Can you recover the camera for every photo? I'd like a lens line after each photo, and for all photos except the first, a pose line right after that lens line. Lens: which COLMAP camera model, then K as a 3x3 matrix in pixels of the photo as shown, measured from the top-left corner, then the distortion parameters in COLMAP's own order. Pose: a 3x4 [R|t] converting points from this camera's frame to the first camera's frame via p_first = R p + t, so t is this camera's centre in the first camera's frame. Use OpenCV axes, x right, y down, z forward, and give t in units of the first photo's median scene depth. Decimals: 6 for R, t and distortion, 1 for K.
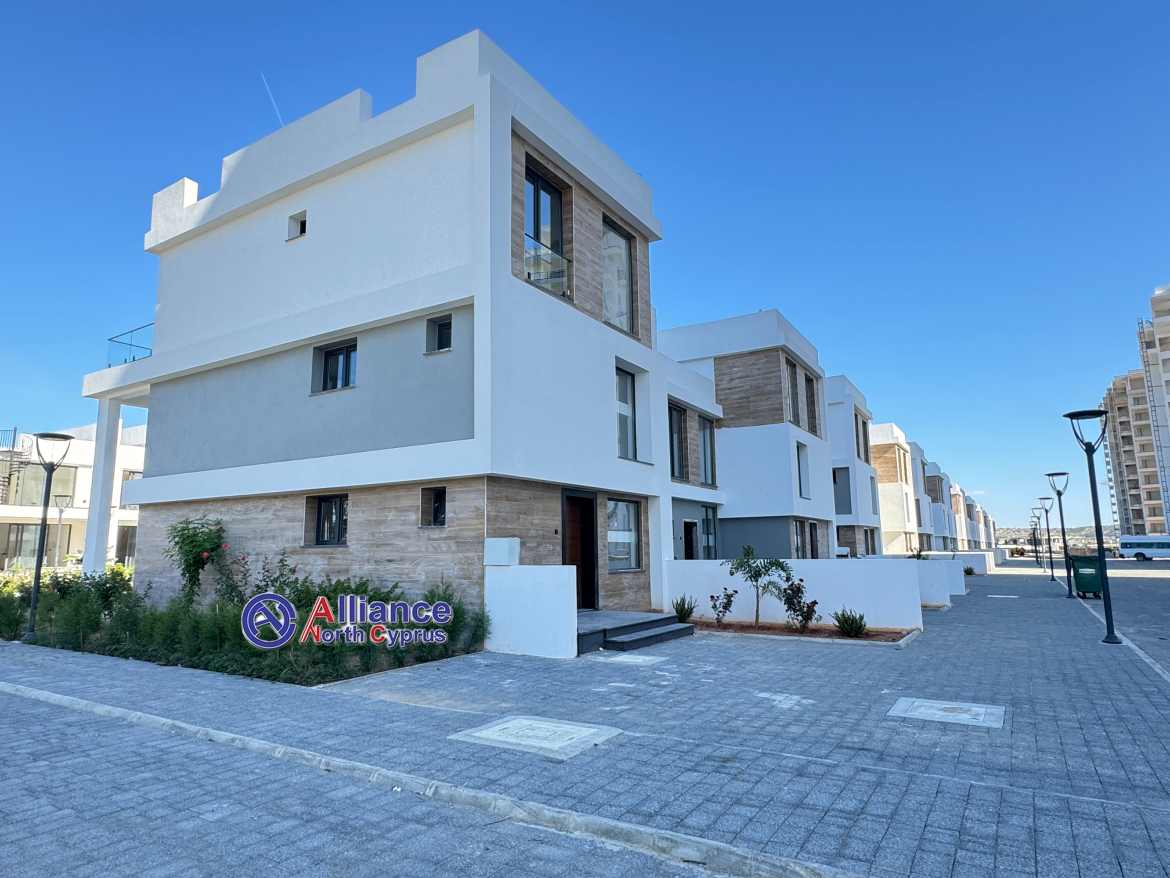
lens RADIAL K [[704.9, 0, 585.0], [0, 704.9, 439.0], [0, 0, 1]] dist [-0.000432, 0.000102]
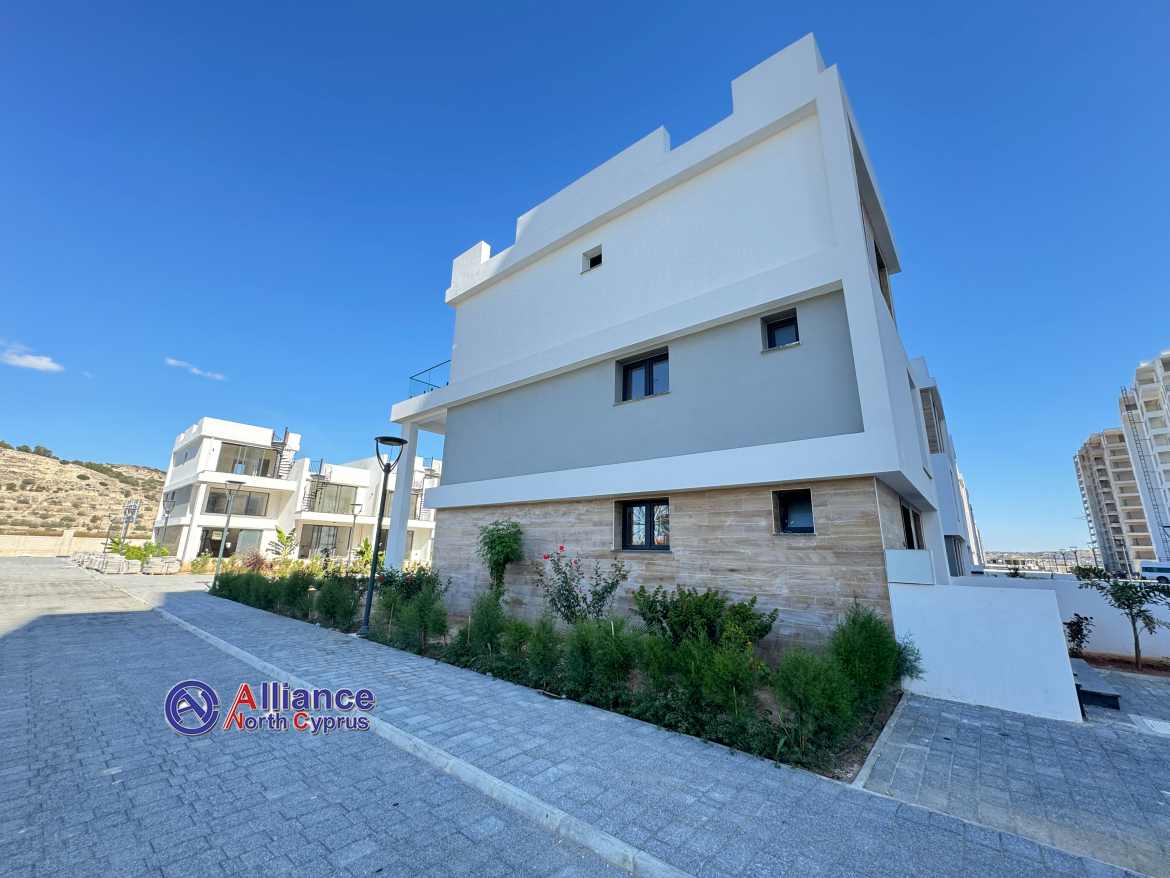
lens RADIAL K [[469.5, 0, 588.4], [0, 469.5, 437.3], [0, 0, 1]] dist [-0.000501, -0.000374]
pose [[0.989854, 0.000086, -0.142090, -0.326116], [-0.012719, 0.996039, -0.088000, 0.048480], [0.141520, 0.088915, 0.985934, 0.304964]]
